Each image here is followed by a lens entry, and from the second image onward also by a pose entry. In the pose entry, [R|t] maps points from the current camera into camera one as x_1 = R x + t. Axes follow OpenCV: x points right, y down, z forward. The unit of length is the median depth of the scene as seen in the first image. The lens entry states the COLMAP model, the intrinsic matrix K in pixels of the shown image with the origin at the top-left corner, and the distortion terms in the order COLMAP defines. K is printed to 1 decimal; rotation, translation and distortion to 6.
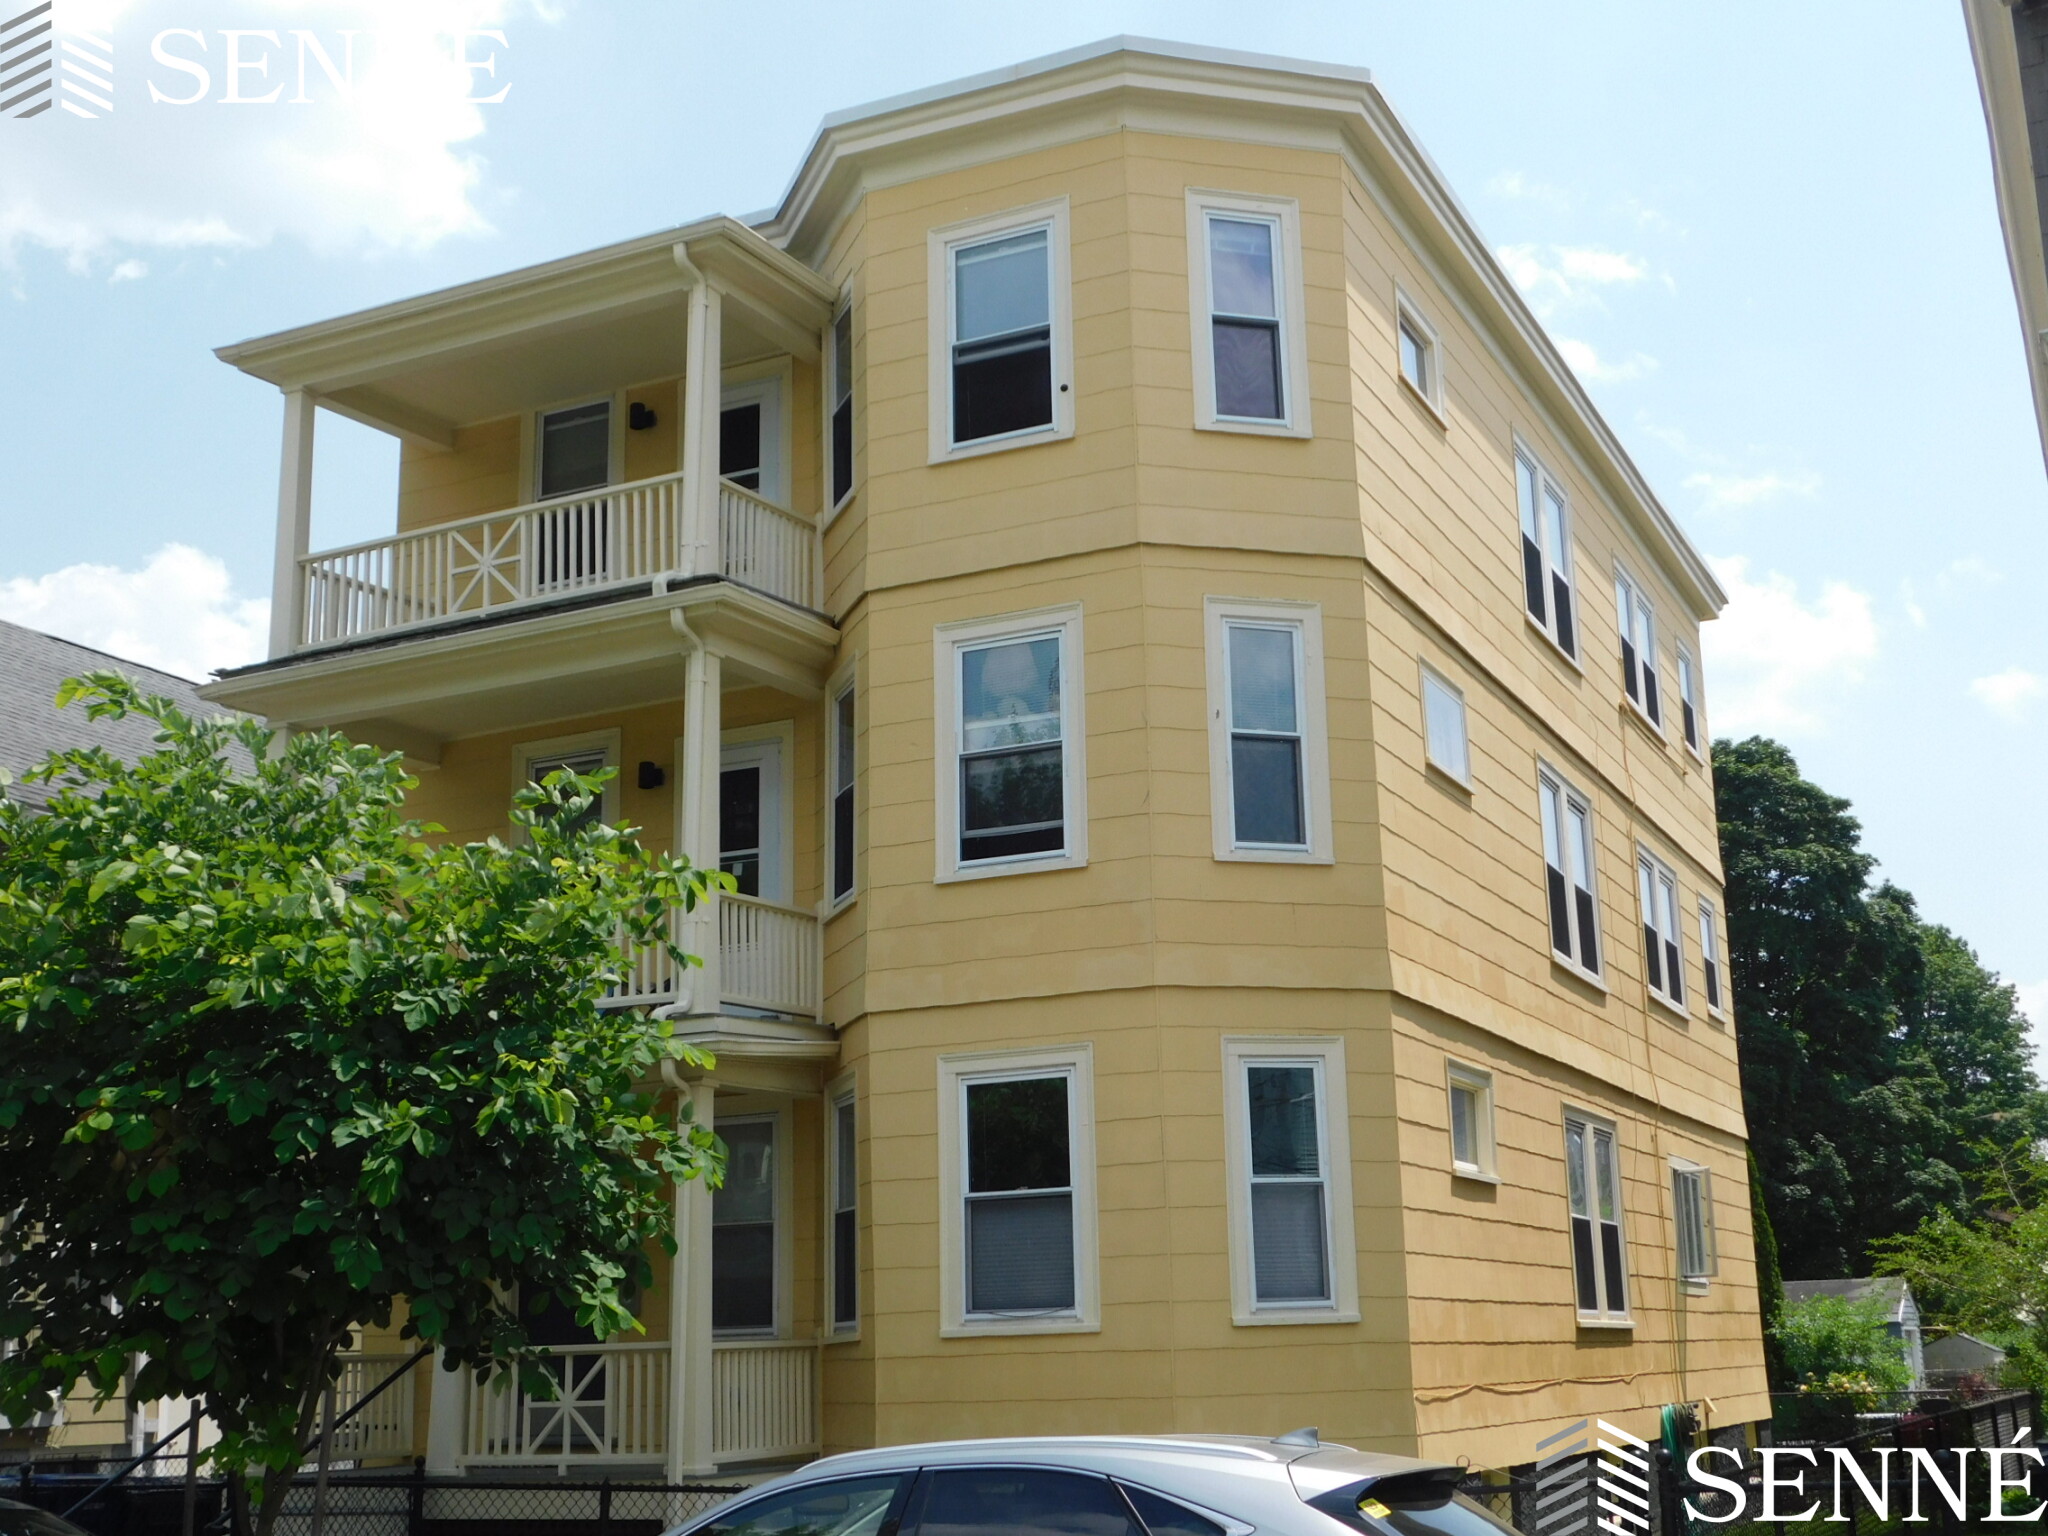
lens RADIAL K [[2387.2, 0, 1023.6], [0, 2387.2, 761.9], [0, 0, 1]] dist [0.007963, 0.000000]
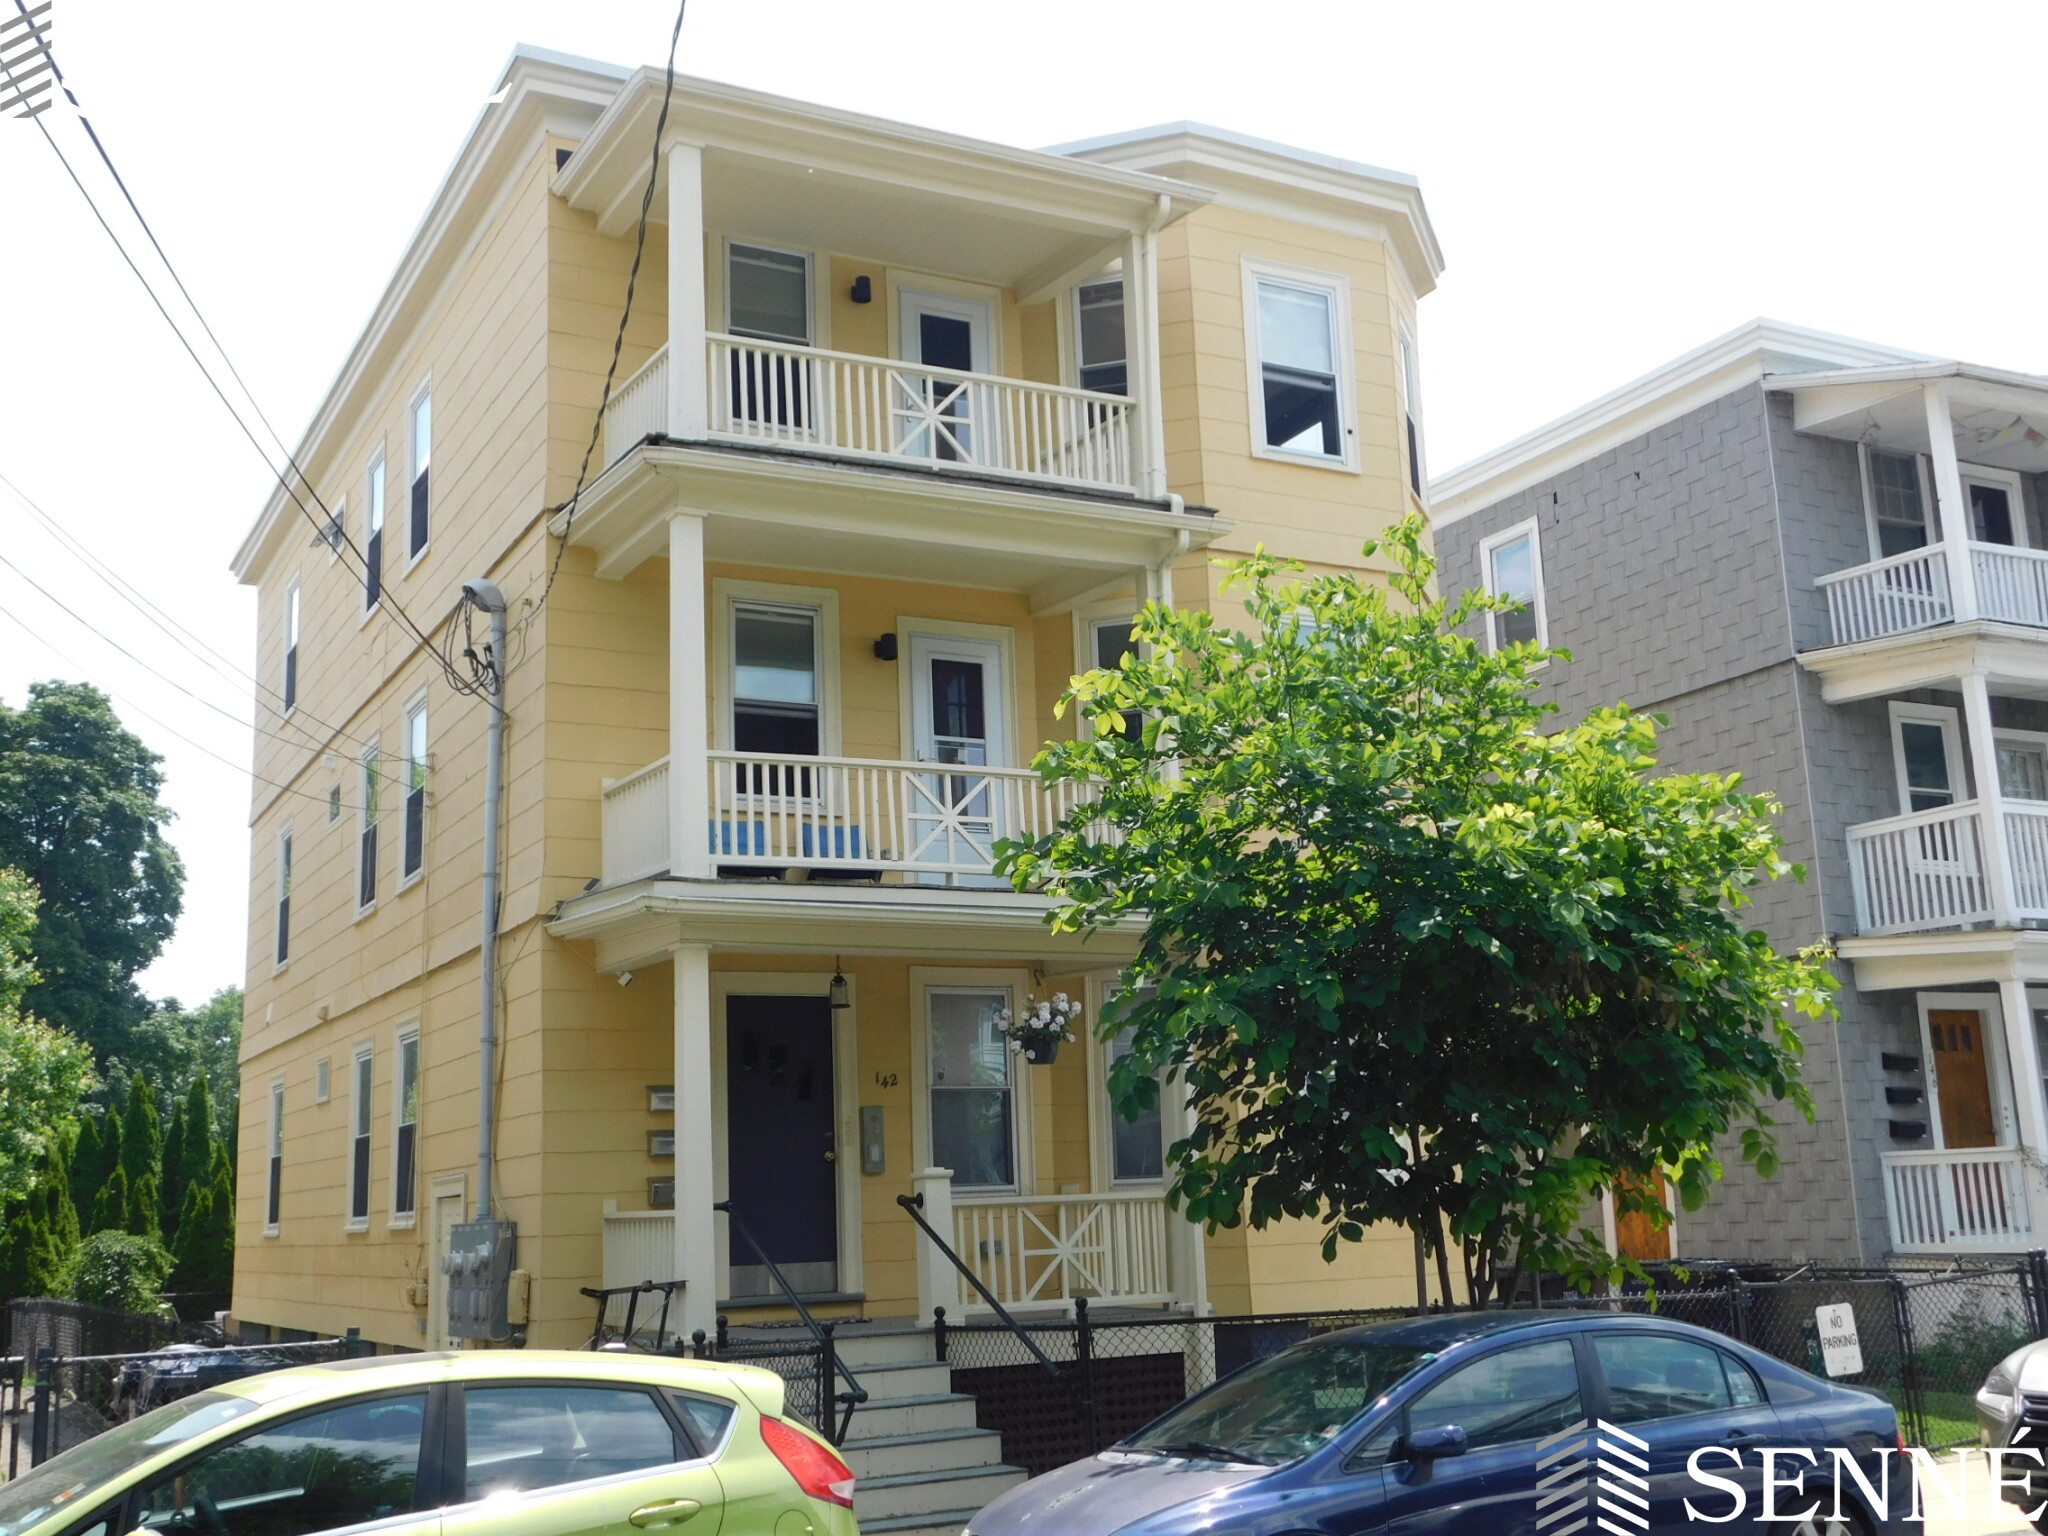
lens RADIAL K [[2153.5, 0, 1024.7], [0, 2153.5, 772.4], [0, 0, 1]] dist [-0.028350, 0.000000]
pose [[0.585581, 0.159131, 0.794841, -0.798374], [-0.169004, 0.982961, -0.072283, 0.107801], [-0.792800, -0.092004, 0.602498, 0.375320]]
